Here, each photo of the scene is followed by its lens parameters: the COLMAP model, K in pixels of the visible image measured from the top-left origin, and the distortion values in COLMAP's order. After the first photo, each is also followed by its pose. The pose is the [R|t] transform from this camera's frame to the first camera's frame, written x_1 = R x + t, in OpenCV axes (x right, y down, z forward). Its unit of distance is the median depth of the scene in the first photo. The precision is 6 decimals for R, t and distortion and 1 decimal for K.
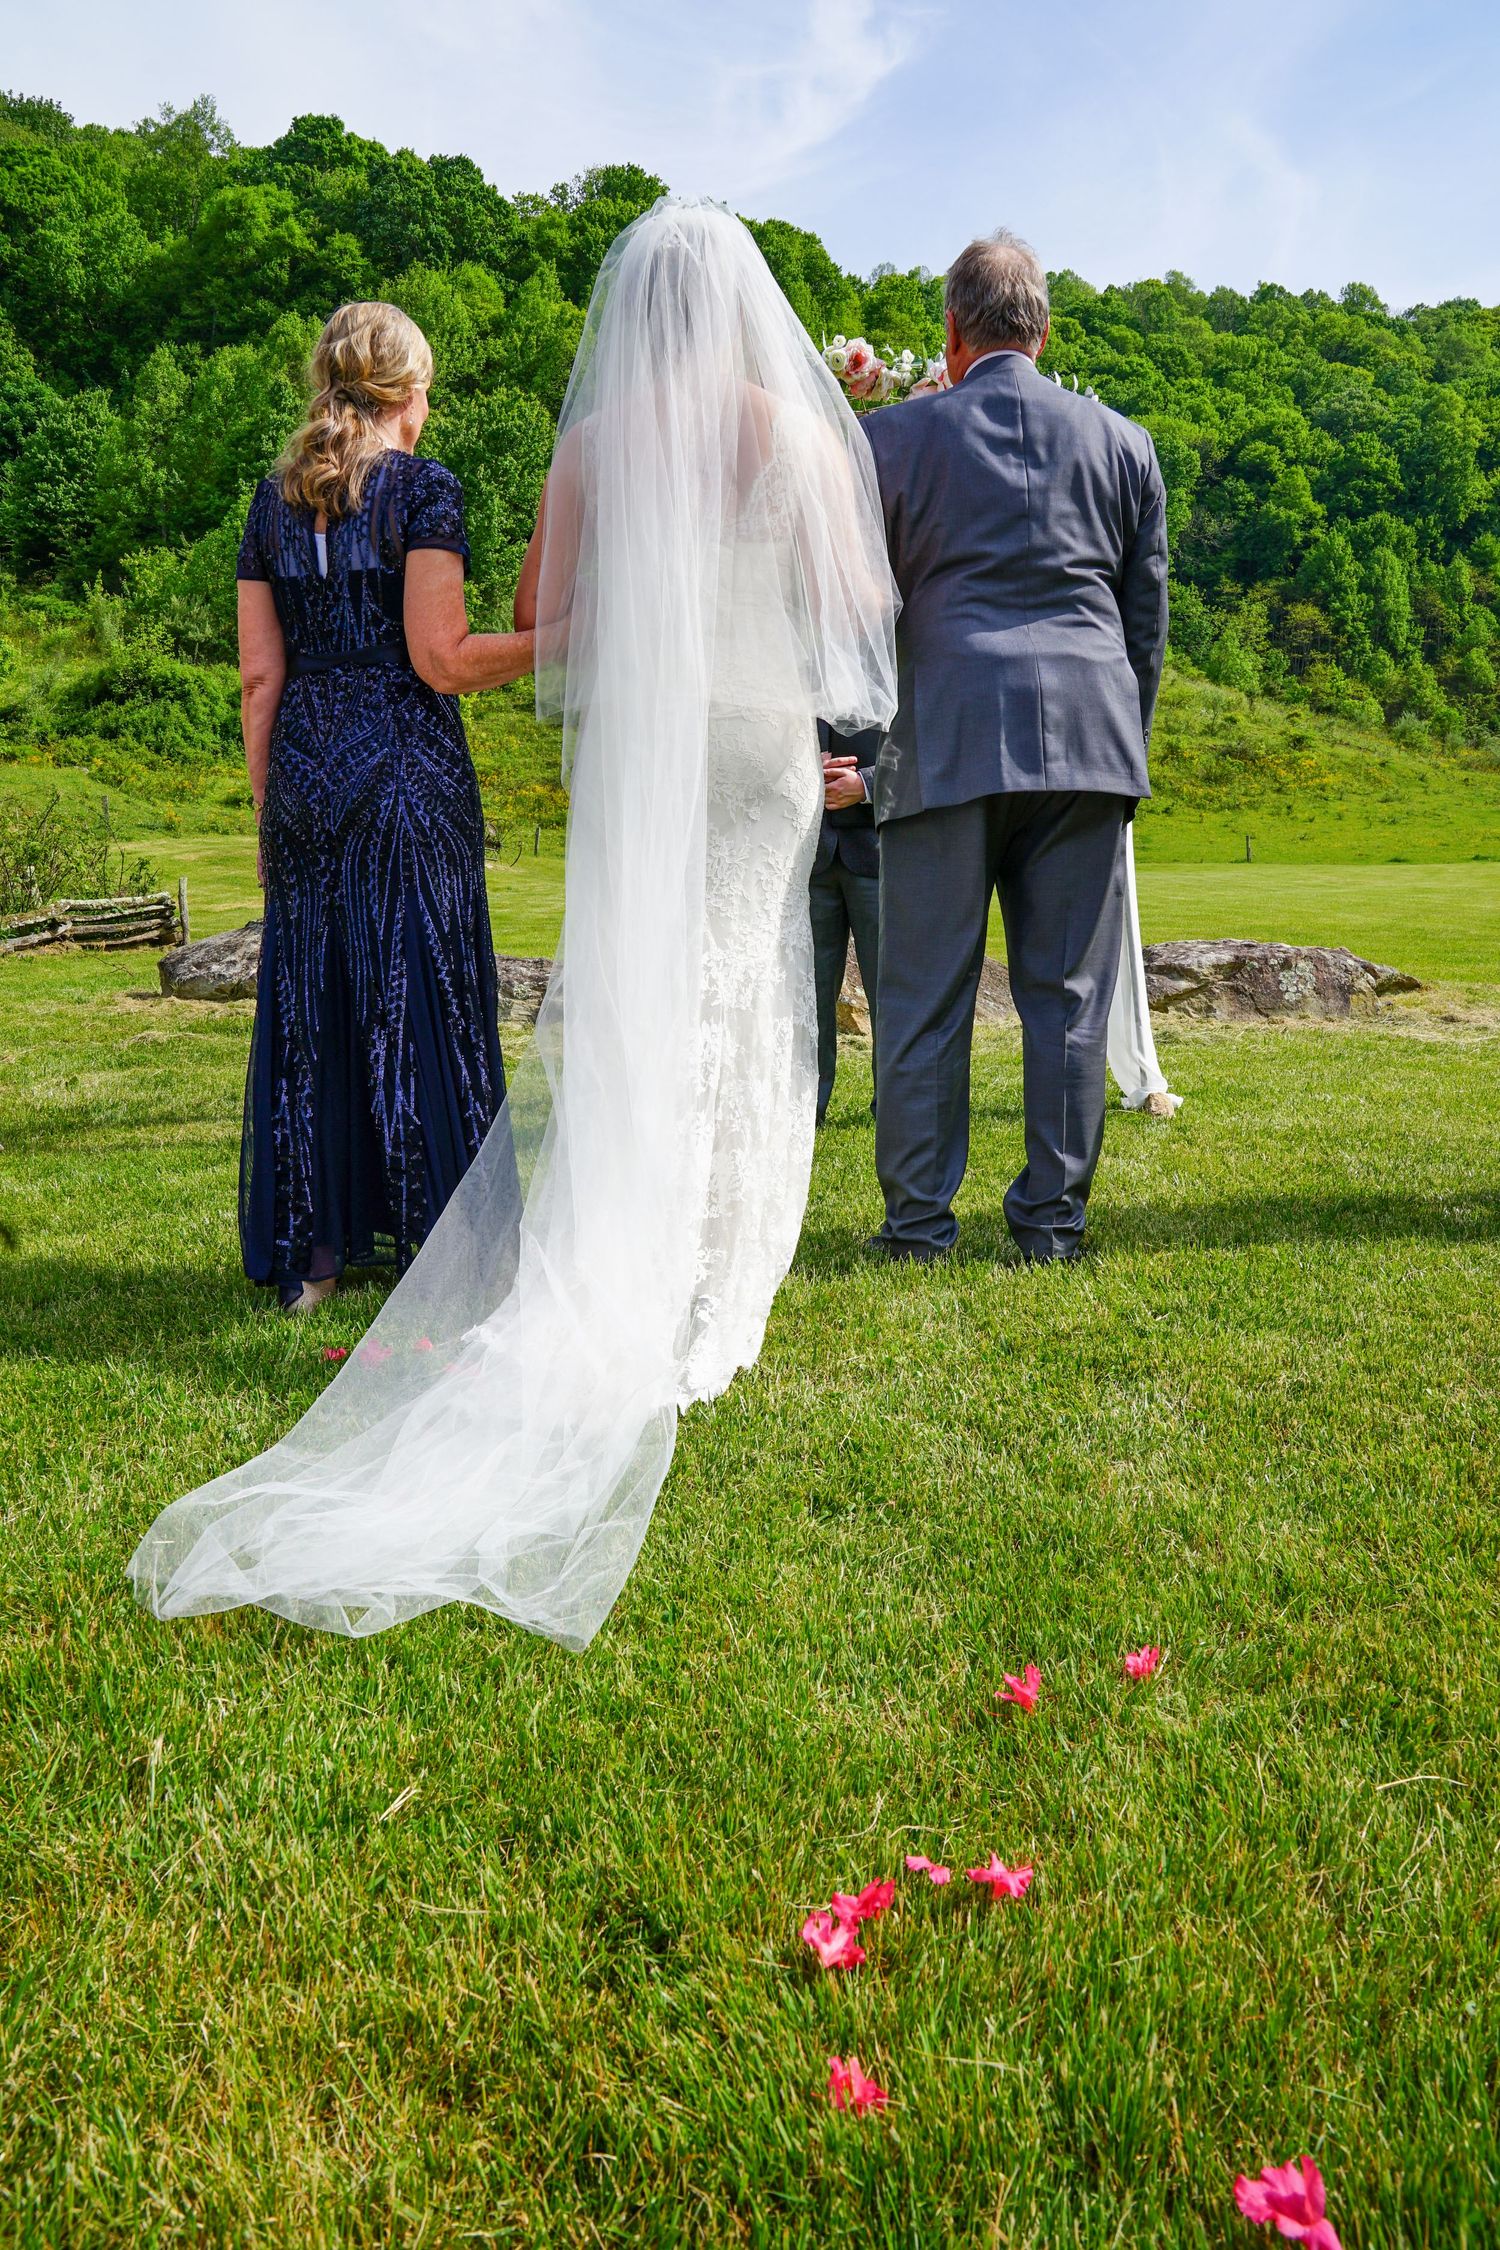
lens RADIAL K [[1592.0, 0, 730.7], [0, 1592.0, 1145.5], [0, 0, 1]] dist [-0.125130, 0.085201]
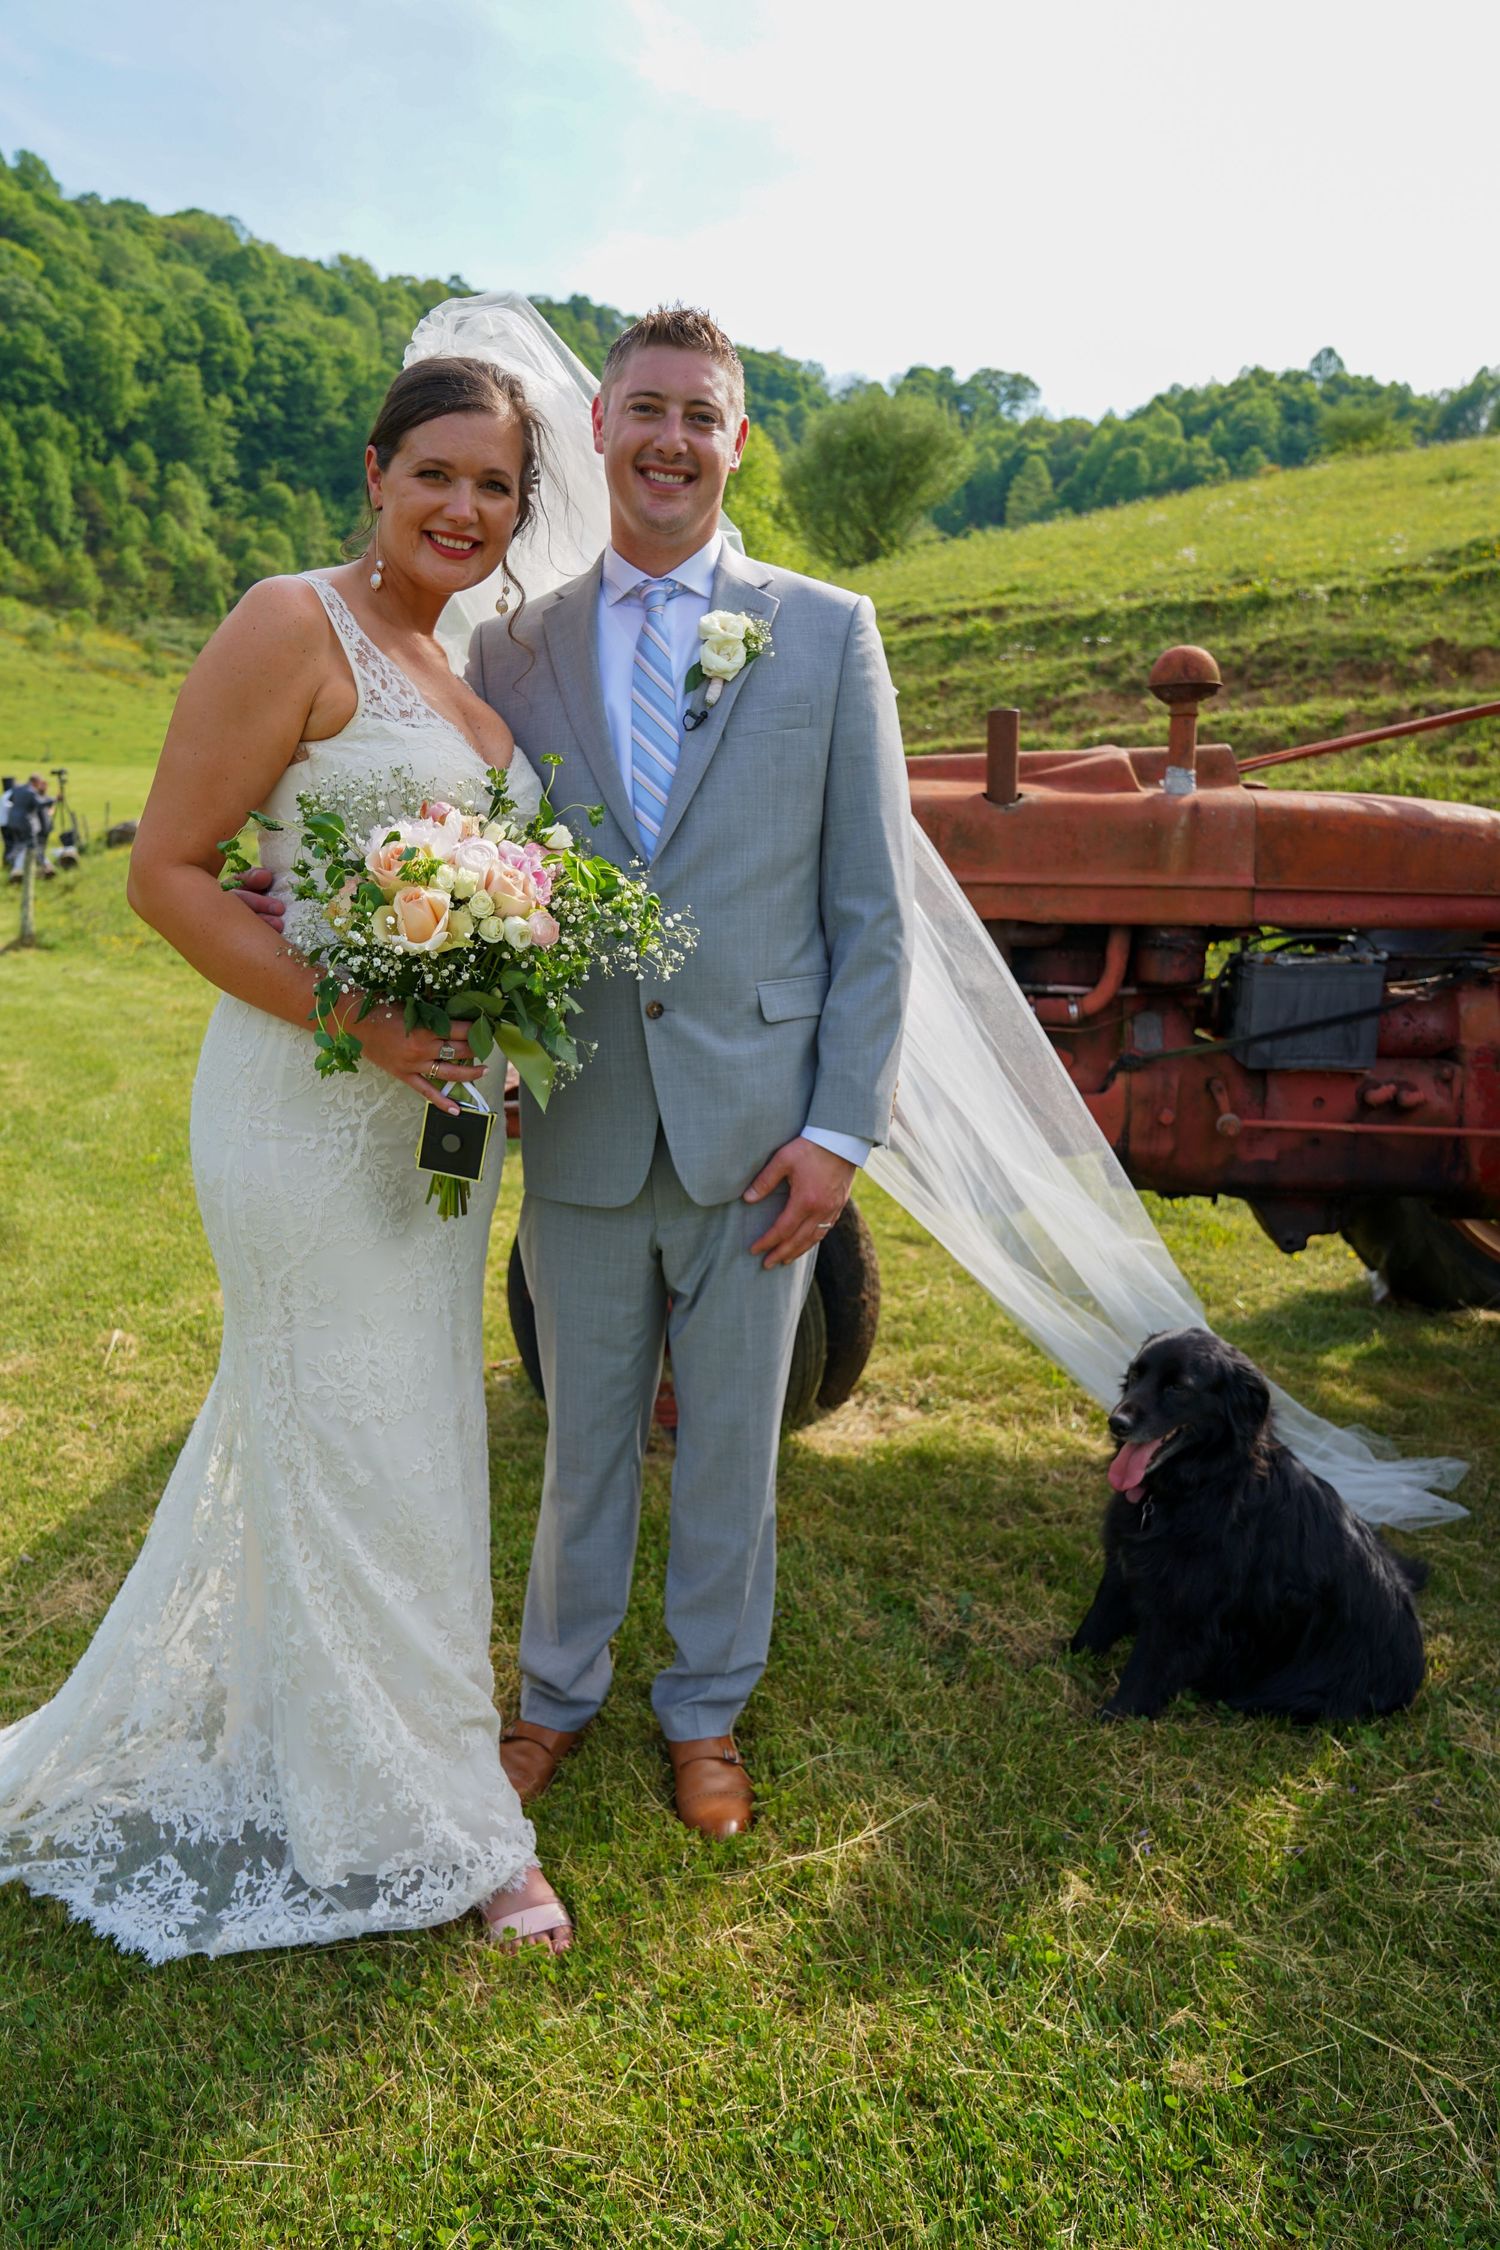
lens RADIAL K [[1550.6, 0, 799.6], [0, 1550.6, 1156.9], [0, 0, 1]] dist [-0.100499, 0.048724]
pose [[0.692745, -0.105689, 0.713396, -0.043642], [0.028820, 0.992470, 0.119048, 0.024768], [-0.720606, -0.061910, 0.690575, -0.301366]]
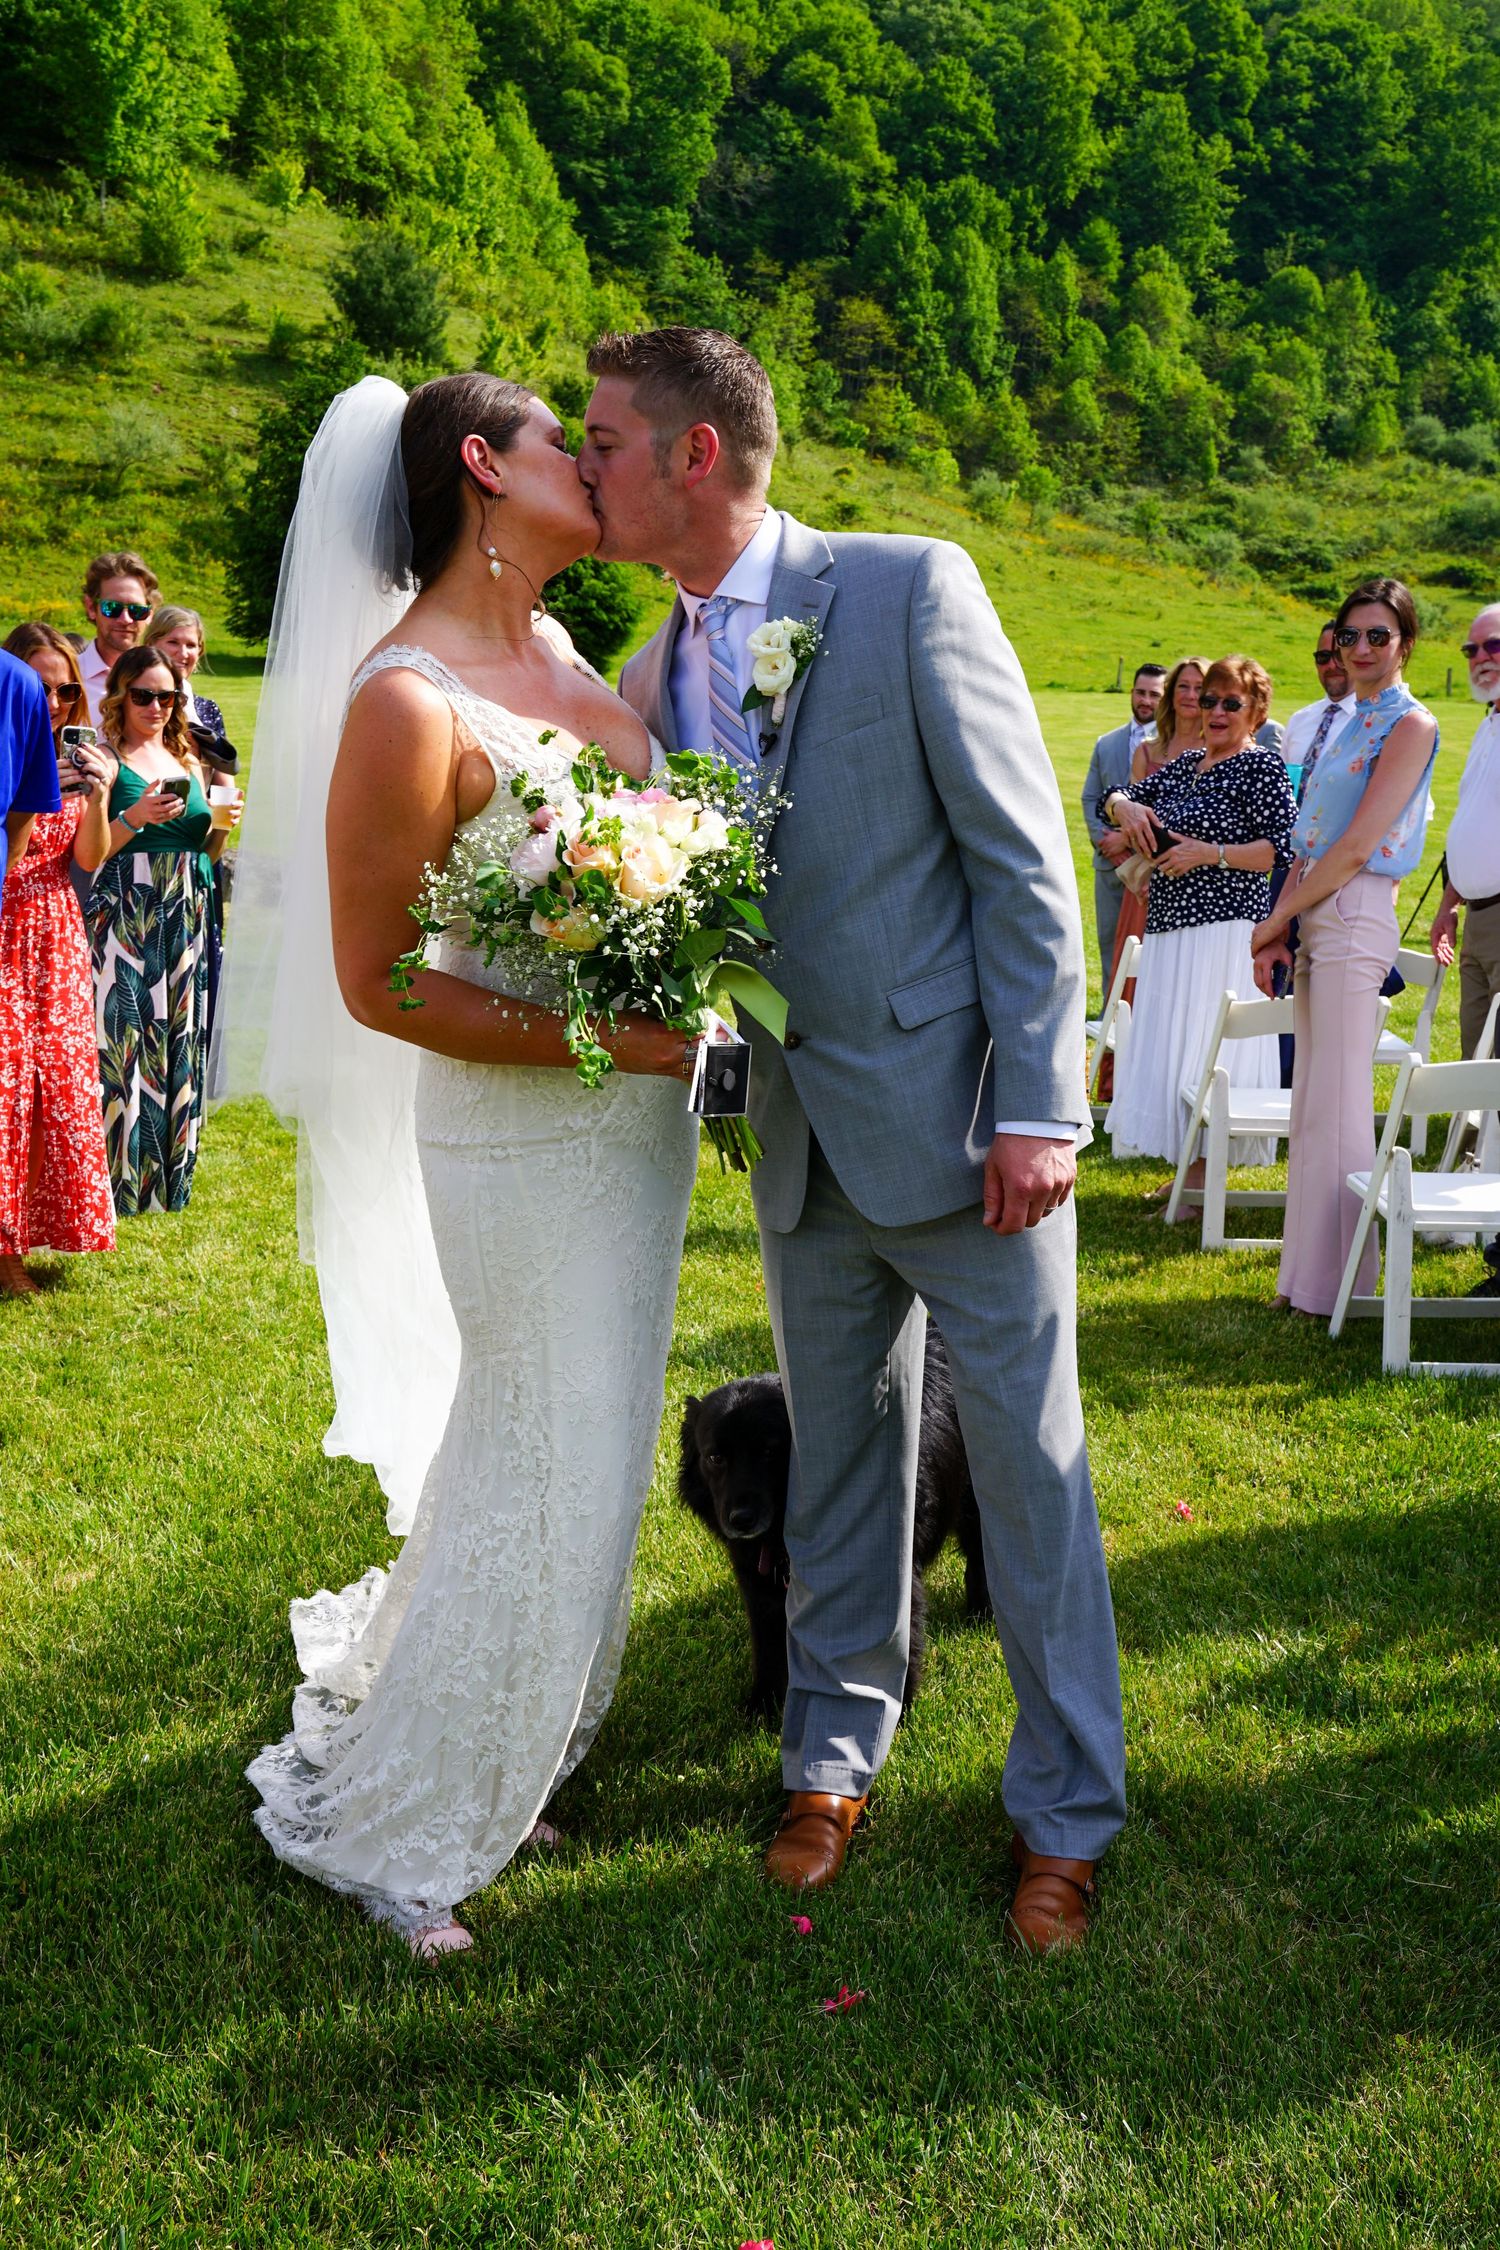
lens RADIAL K [[2269.3, 0, 751.2], [0, 2269.3, 1128.0], [0, 0, 1]] dist [0.062460, 0.000000]
pose [[0.952854, -0.004777, 0.303391, -0.018043], [-0.007286, 0.999228, 0.038617, 0.001803], [-0.303341, -0.039007, 0.952083, -0.052142]]
